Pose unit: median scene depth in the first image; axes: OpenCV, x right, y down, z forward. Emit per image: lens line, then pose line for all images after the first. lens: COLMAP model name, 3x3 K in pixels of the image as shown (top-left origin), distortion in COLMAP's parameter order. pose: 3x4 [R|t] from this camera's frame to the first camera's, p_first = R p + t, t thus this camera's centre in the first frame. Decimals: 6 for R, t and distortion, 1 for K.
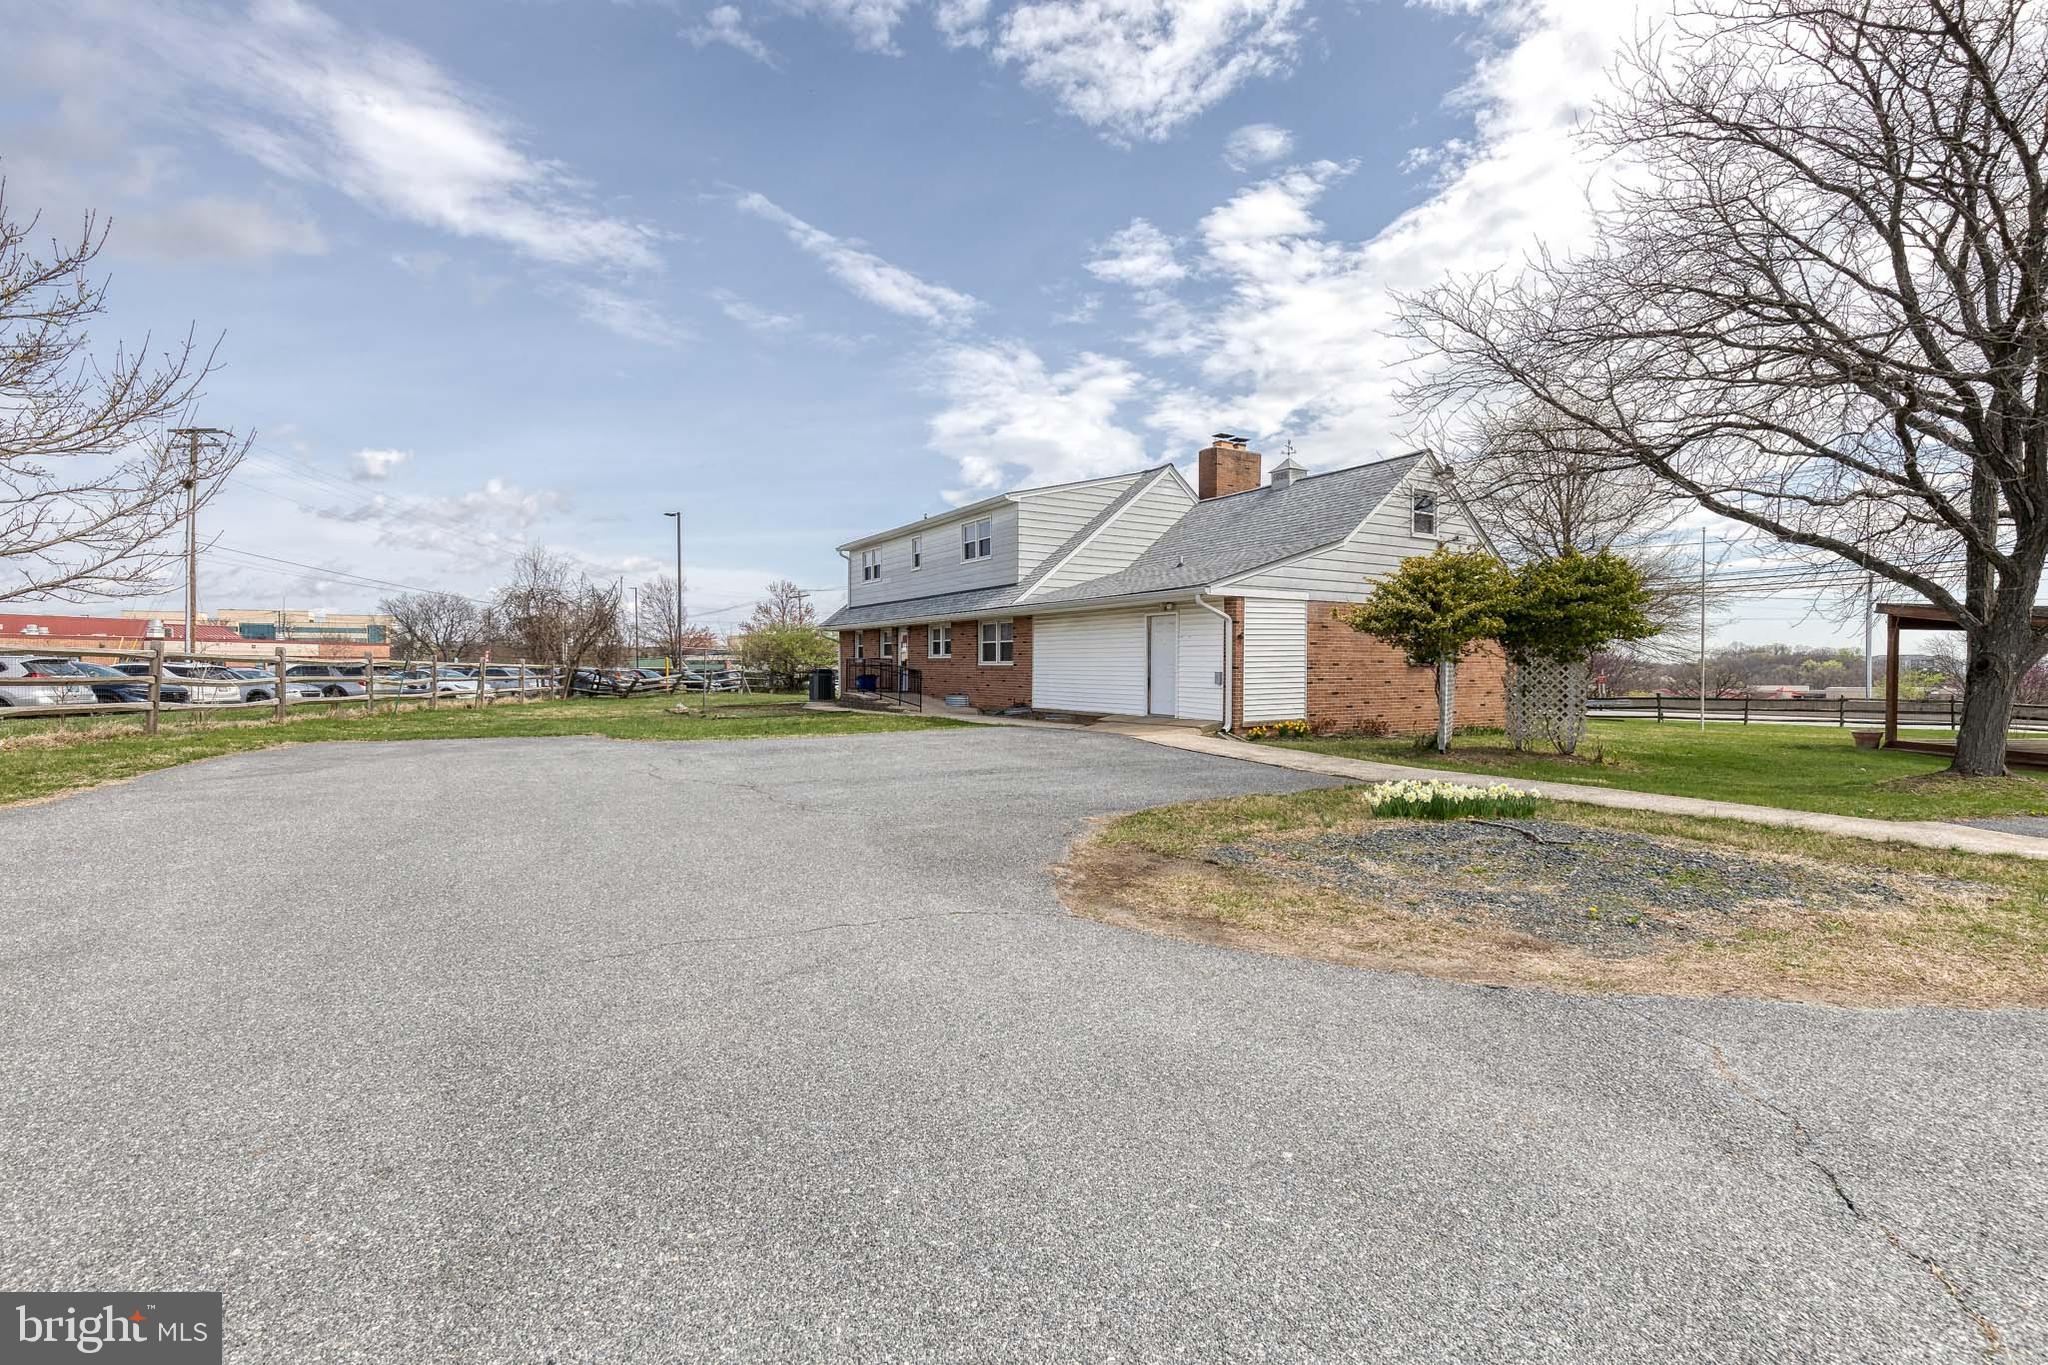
lens RADIAL K [[922.8, 0, 1048.0], [0, 922.8, 682.9], [0, 0, 1]] dist [0.006087, 0.000037]
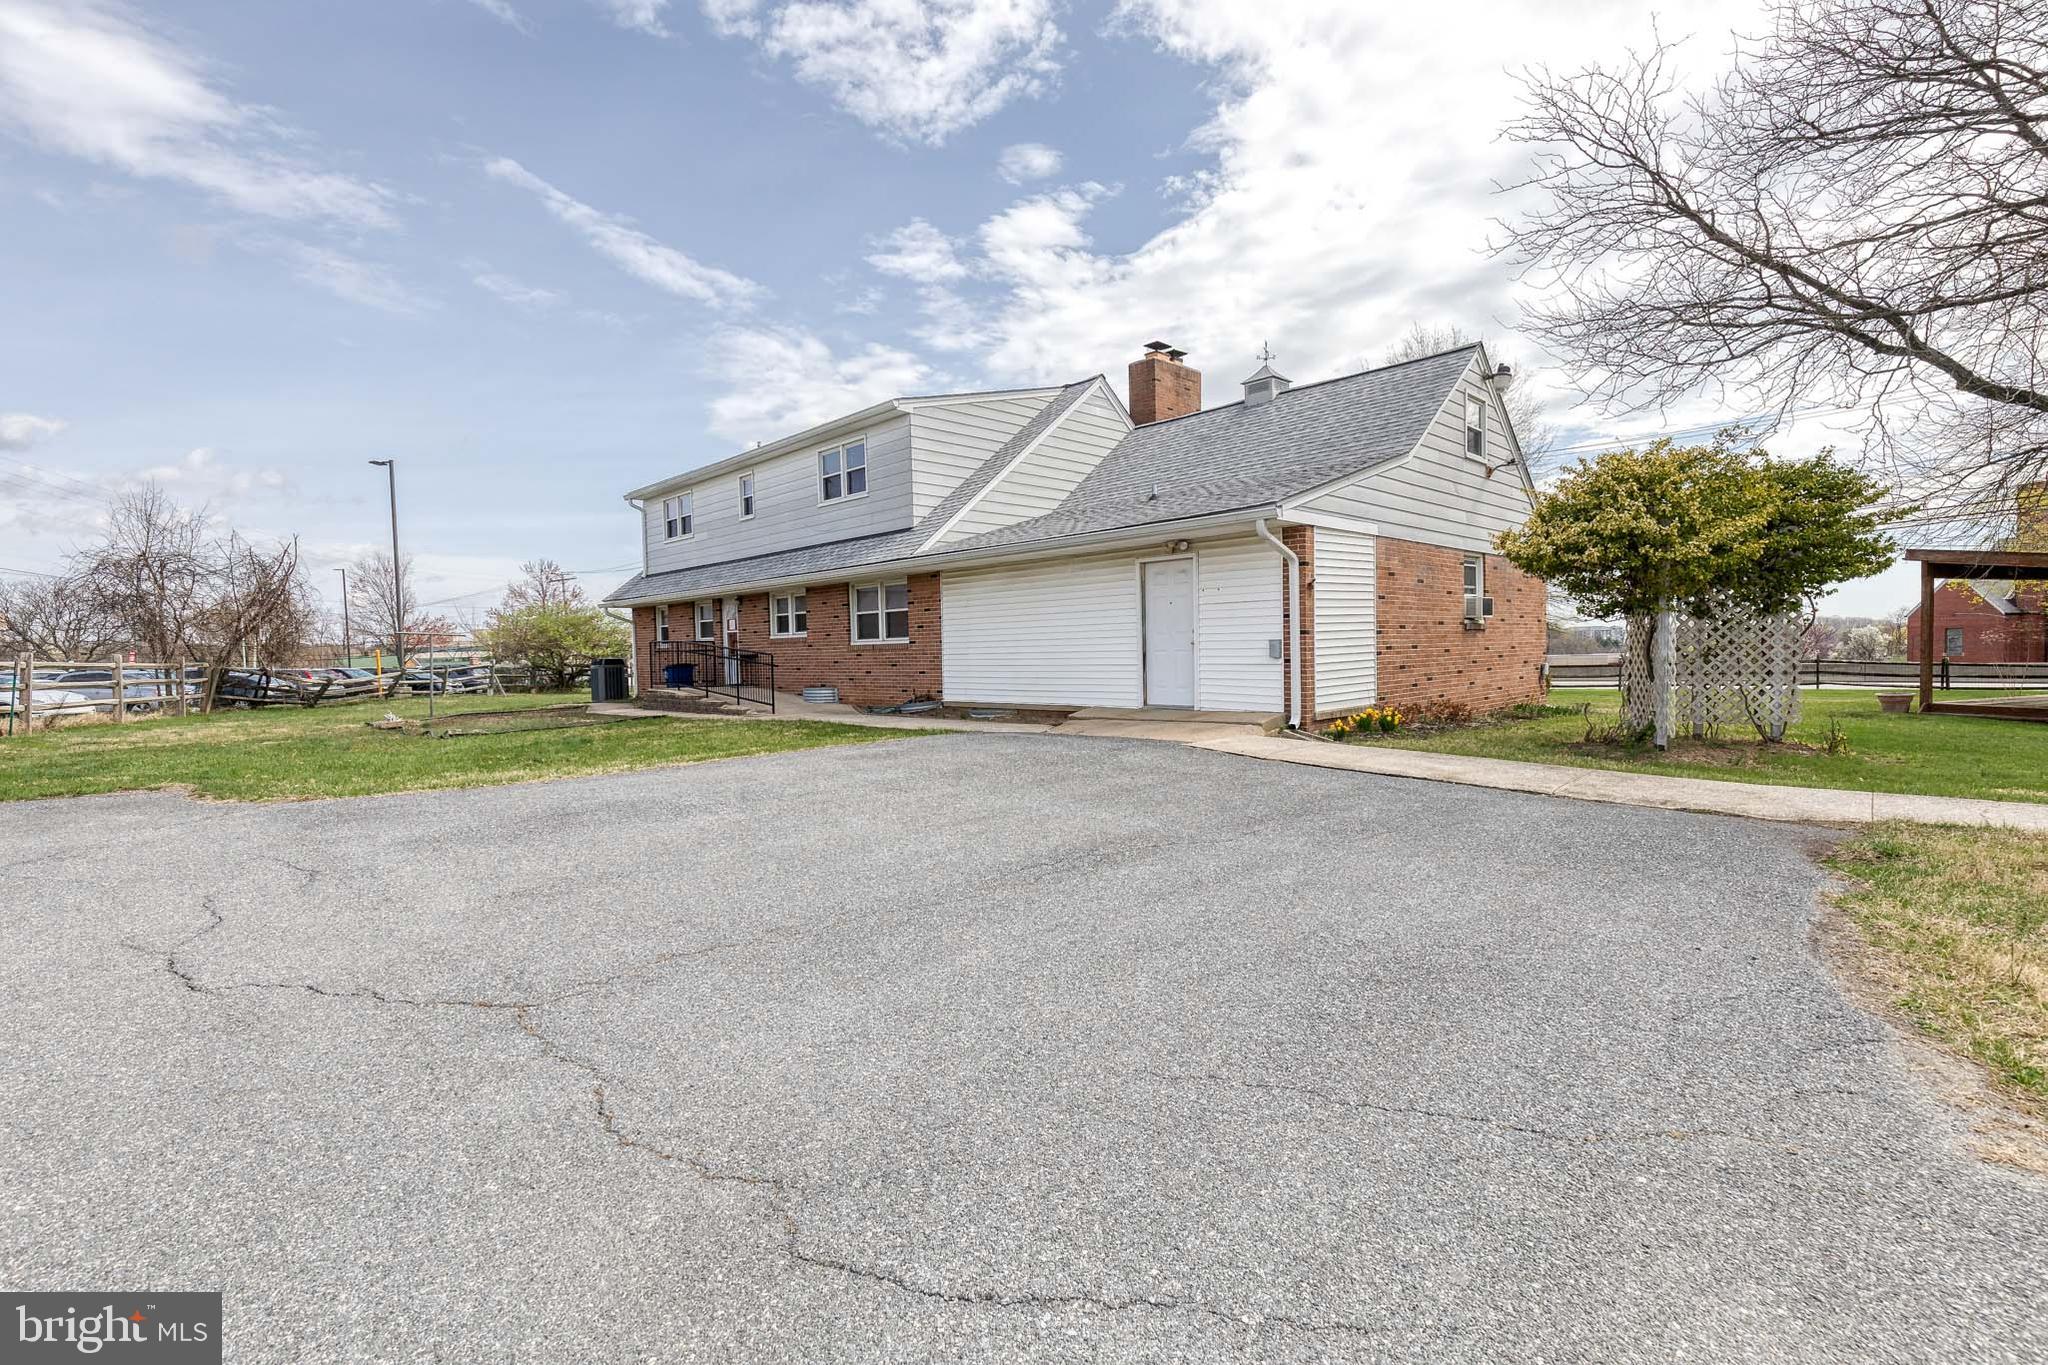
lens RADIAL K [[922.8, 0, 1048.0], [0, 922.8, 682.9], [0, 0, 1]] dist [0.006087, 0.000037]
pose [[0.975470, -0.031763, 0.217831, -0.085176], [0.028588, 0.999434, 0.017710, 0.002105], [-0.218270, -0.011048, 0.975826, 0.265226]]
